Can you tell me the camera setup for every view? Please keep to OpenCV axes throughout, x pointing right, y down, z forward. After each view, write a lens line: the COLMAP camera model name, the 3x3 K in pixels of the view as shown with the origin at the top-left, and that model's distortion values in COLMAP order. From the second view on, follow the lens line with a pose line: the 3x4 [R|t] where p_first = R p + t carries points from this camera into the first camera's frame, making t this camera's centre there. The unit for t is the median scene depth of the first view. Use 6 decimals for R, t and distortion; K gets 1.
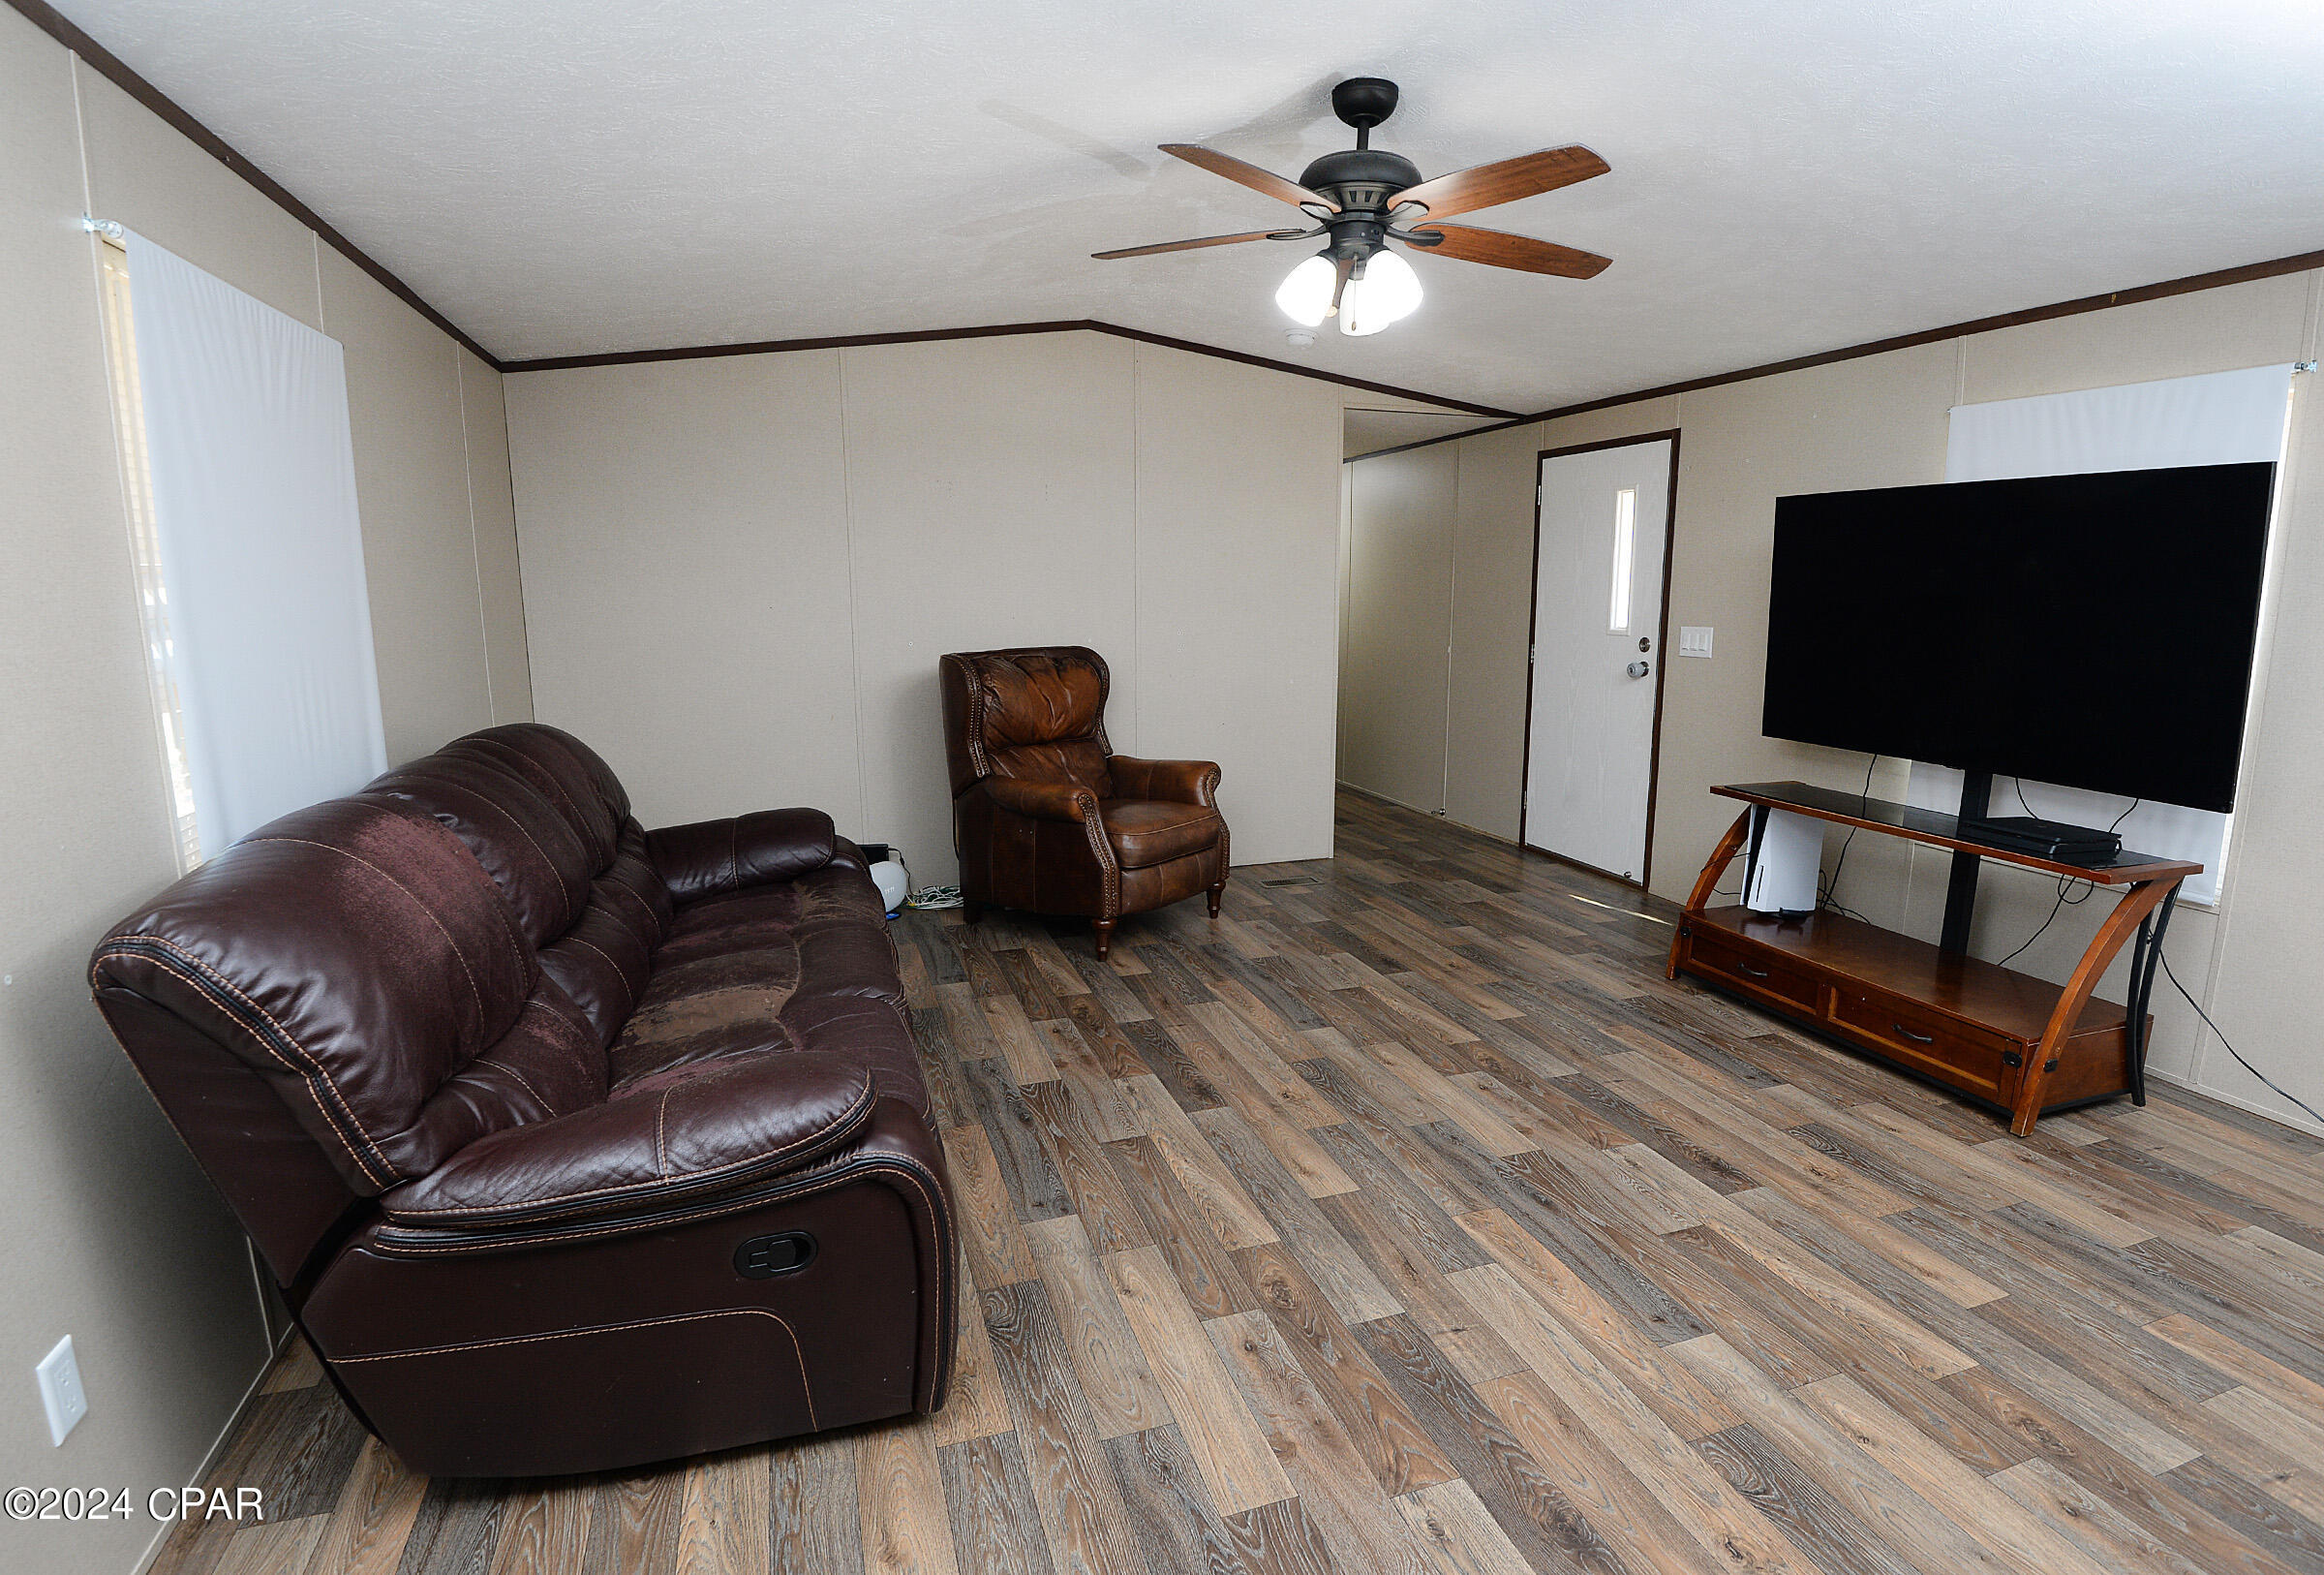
lens RADIAL K [[1120.9, 0, 1166.1], [0, 1120.9, 784.2], [0, 0, 1]] dist [0.012952, -0.048983]
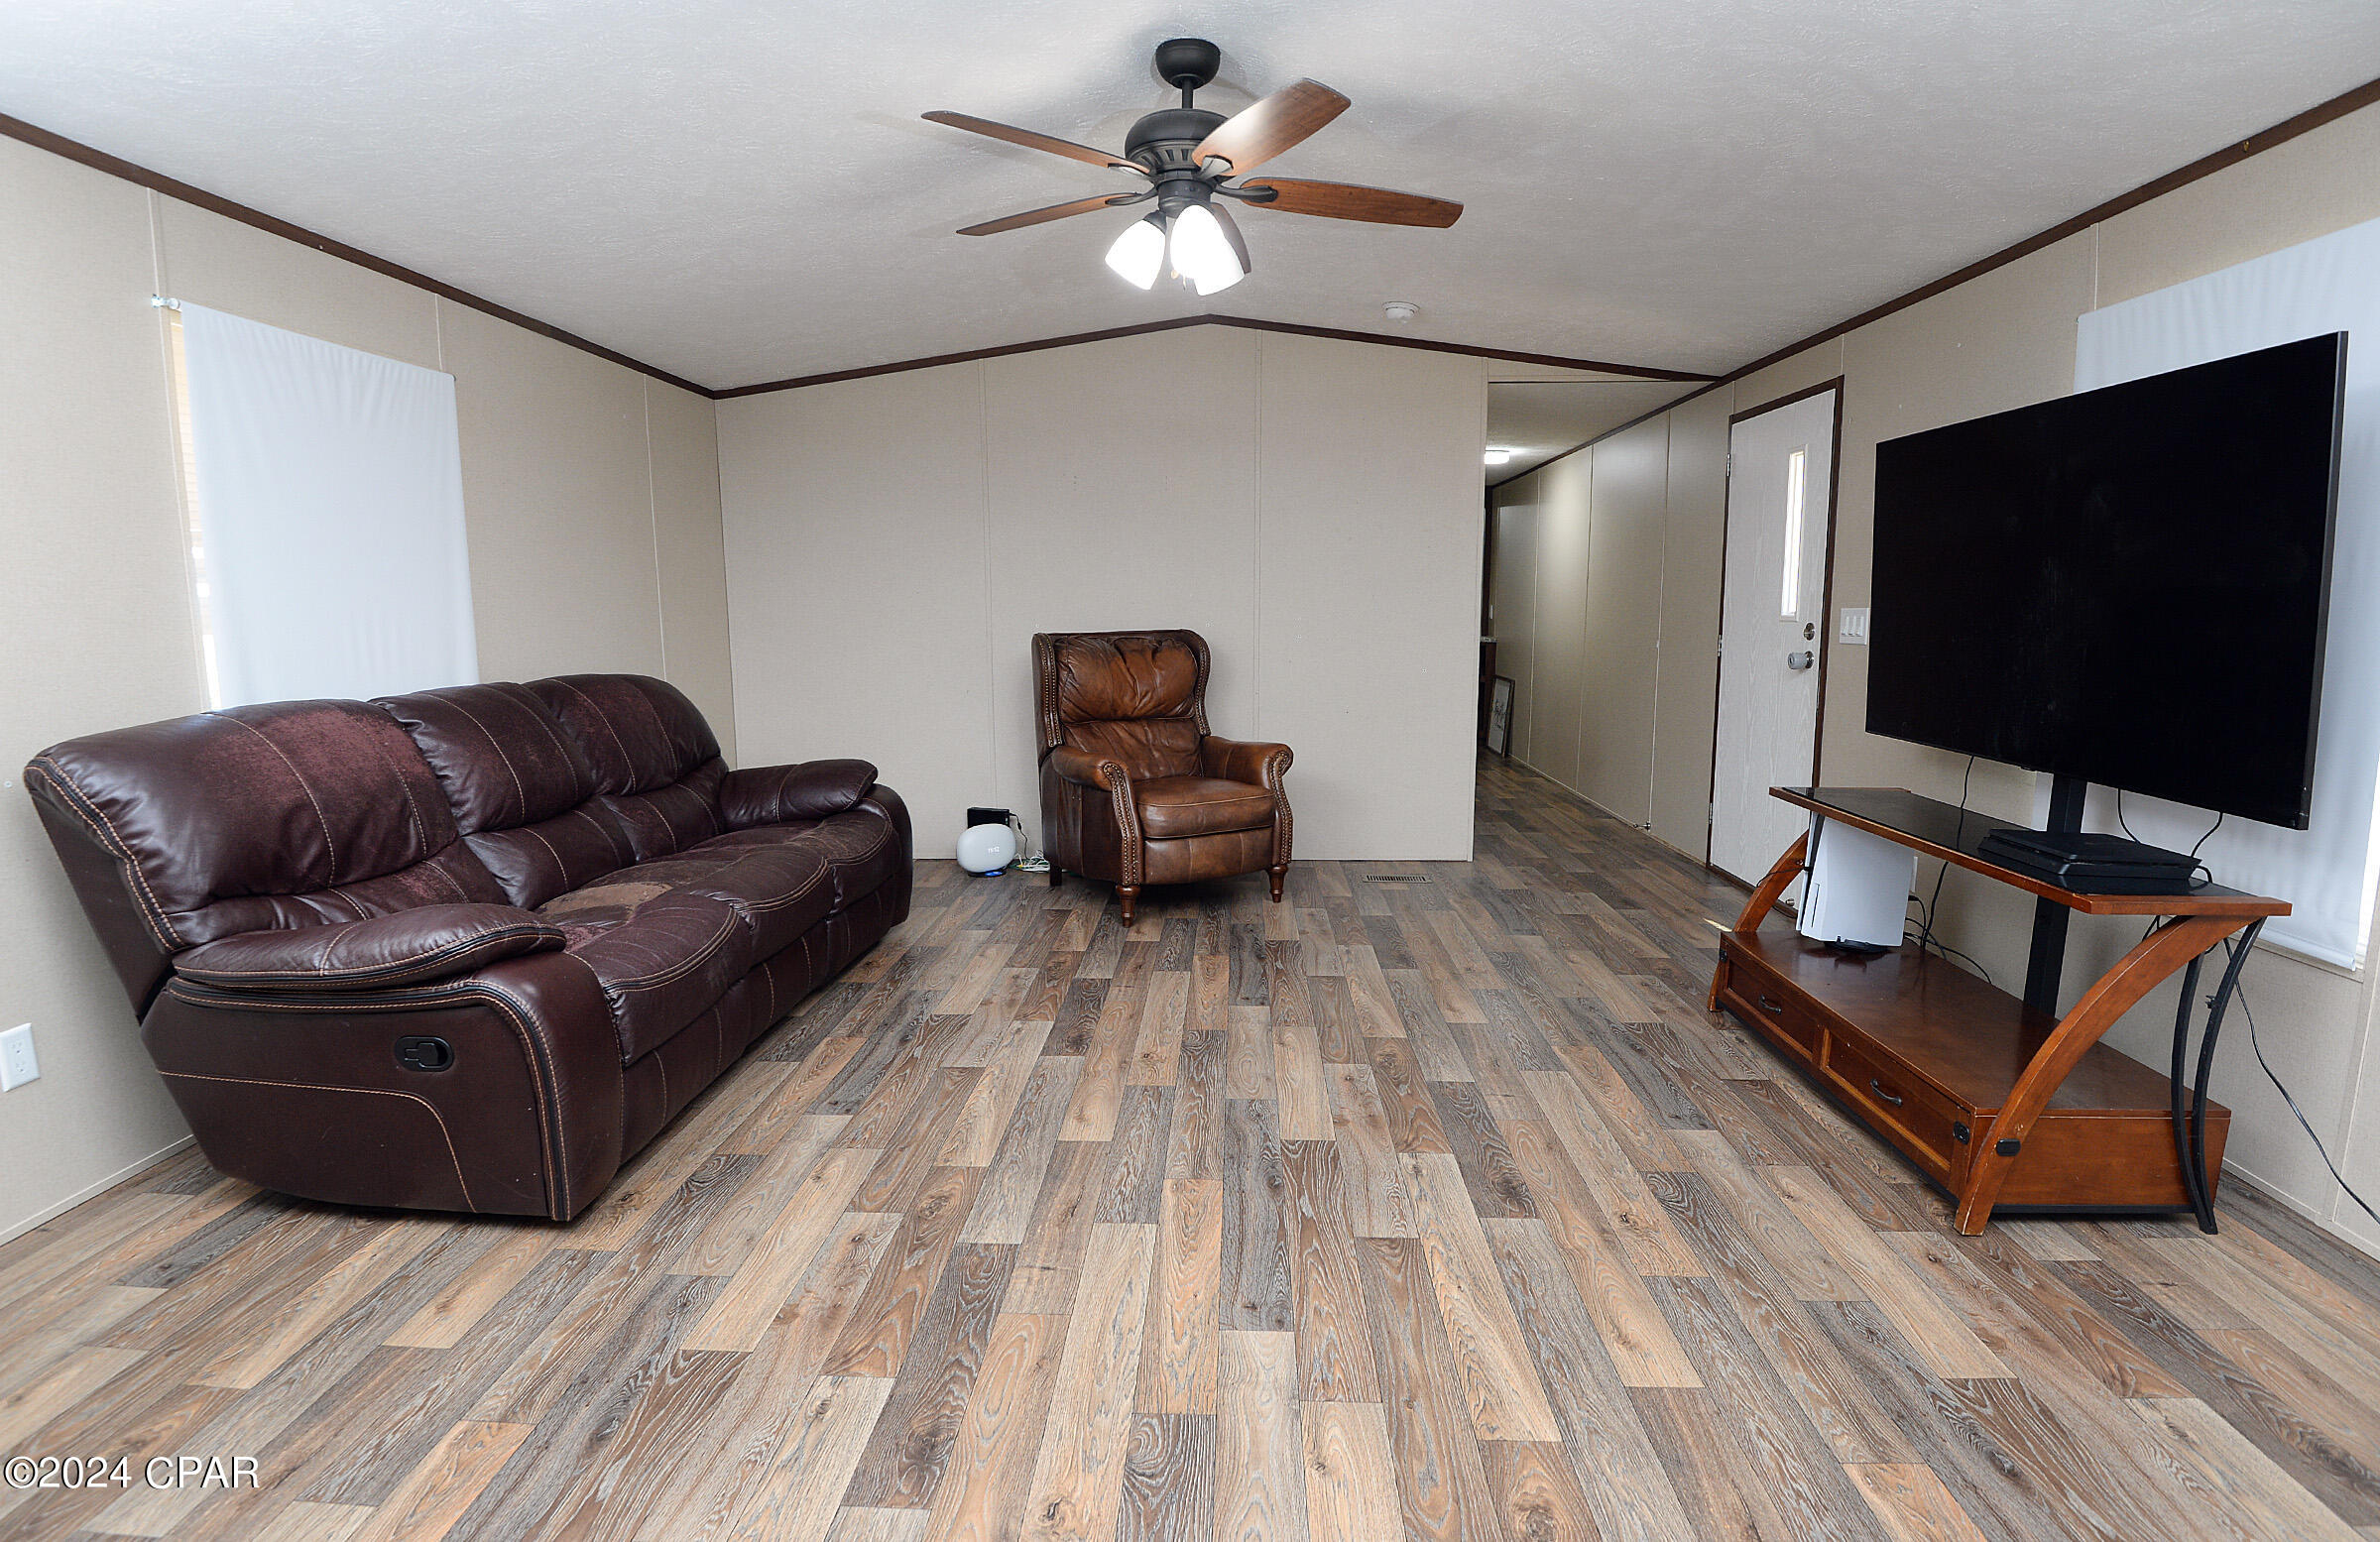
lens RADIAL K [[1118.1, 0, 1180.1], [0, 1118.1, 777.5], [0, 0, 1]] dist [0.006546, -0.041758]
pose [[0.930285, 0.051397, -0.363218, 0.484645], [-0.059358, 0.998179, -0.010783, 0.038519], [0.362002, 0.031591, 0.931642, 0.072262]]
